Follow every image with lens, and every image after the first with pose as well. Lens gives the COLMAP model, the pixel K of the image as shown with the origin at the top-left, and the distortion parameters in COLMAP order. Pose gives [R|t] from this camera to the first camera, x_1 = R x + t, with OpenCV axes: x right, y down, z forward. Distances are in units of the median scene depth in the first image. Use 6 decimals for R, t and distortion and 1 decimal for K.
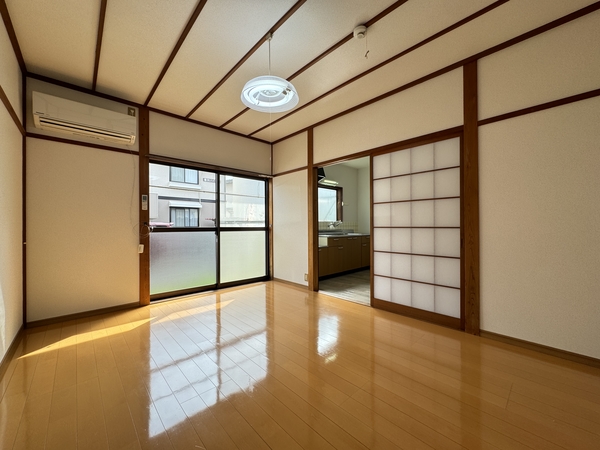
lens RADIAL K [[240.4, 0, 302.5], [0, 240.4, 225.1], [0, 0, 1]] dist [-0.001753, 0.000634]
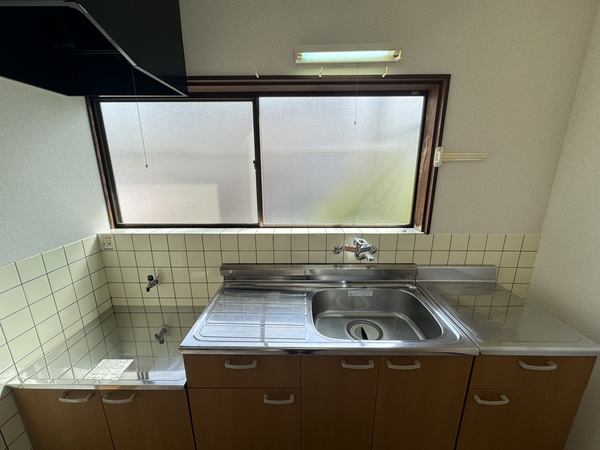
lens RADIAL K [[240.4, 0, 296.7], [0, 240.4, 226.8], [0, 0, 1]] dist [-0.001753, 0.000634]
pose [[0.718757, 0.177158, -0.672311, 0.248394], [0.000249, 0.966926, 0.255058, -0.088123], [0.695261, -0.183492, 0.694941, 0.789474]]
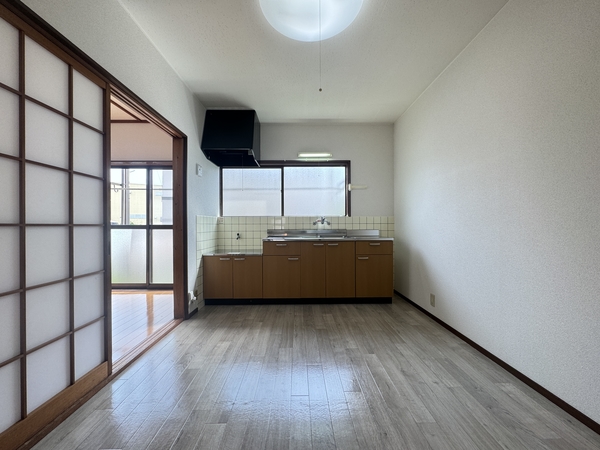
lens RADIAL K [[240.4, 0, 300.5], [0, 240.4, 226.1], [0, 0, 1]] dist [-0.001753, 0.000634]
pose [[0.734112, 0.004785, -0.679011, 0.521450], [0.001159, 0.999965, 0.008300, 0.005498], [0.679027, -0.006880, 0.734081, 0.494729]]
